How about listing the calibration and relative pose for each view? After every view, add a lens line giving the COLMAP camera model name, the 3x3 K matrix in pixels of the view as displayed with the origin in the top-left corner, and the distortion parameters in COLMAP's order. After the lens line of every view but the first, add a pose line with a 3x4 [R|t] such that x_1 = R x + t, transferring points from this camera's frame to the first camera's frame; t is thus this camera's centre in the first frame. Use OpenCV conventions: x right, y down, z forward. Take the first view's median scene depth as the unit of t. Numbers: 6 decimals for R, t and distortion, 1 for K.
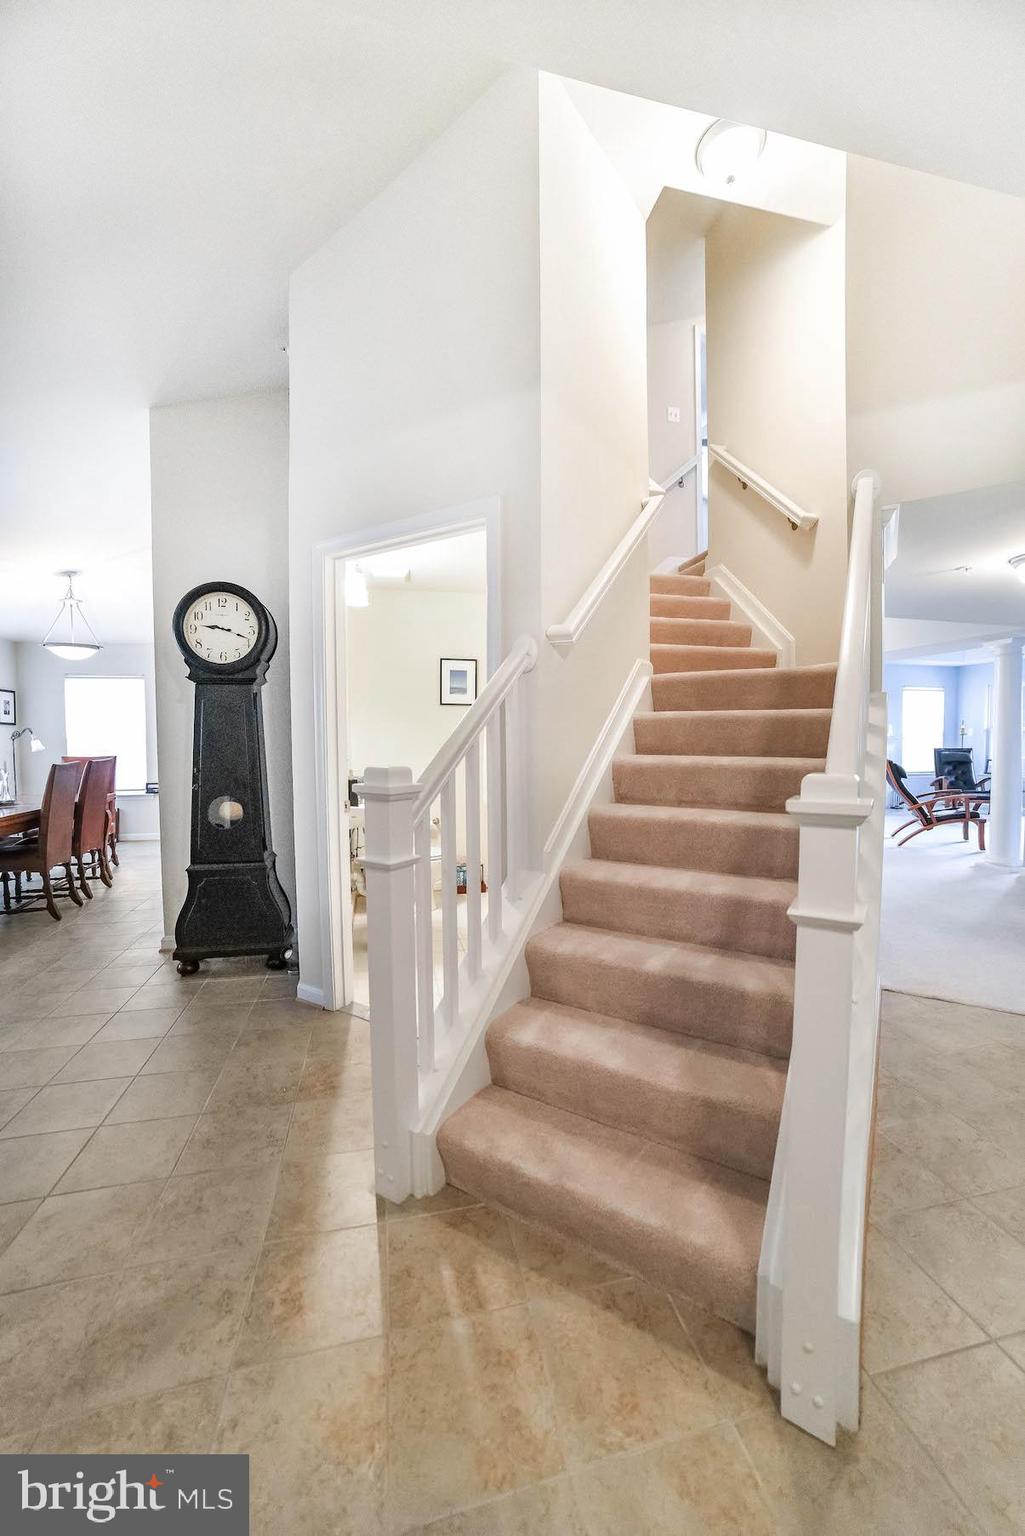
lens RADIAL K [[610.9, 0, 524.6], [0, 610.9, 769.1], [0, 0, 1]] dist [-0.082880, 0.037158]
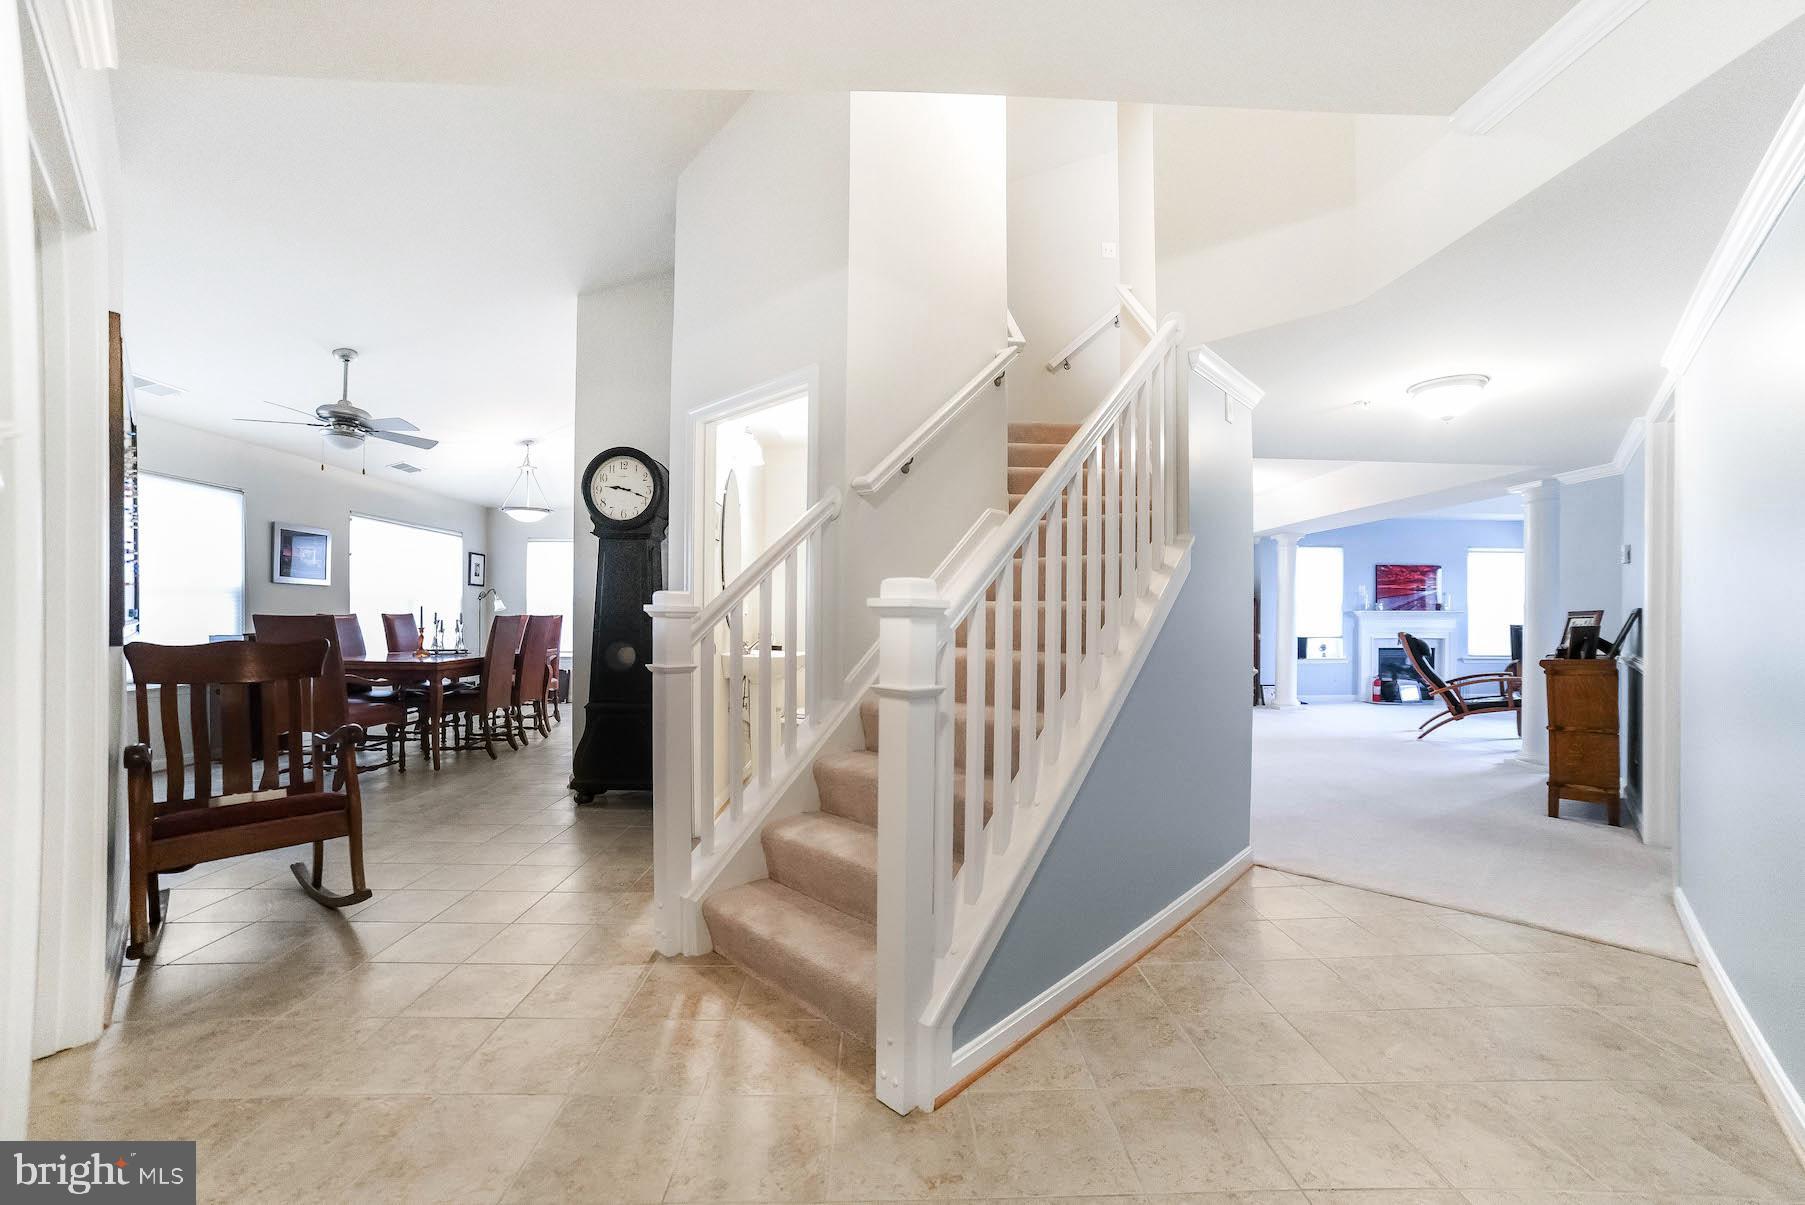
lens RADIAL K [[724.9, 0, 906.3], [0, 724.9, 621.4], [0, 0, 1]] dist [-0.087419, 0.038289]
pose [[0.979121, 0.013137, -0.202854, 0.279446], [-0.022628, 0.998751, -0.044541, 0.057144], [0.202016, 0.048201, 0.978195, -0.174749]]
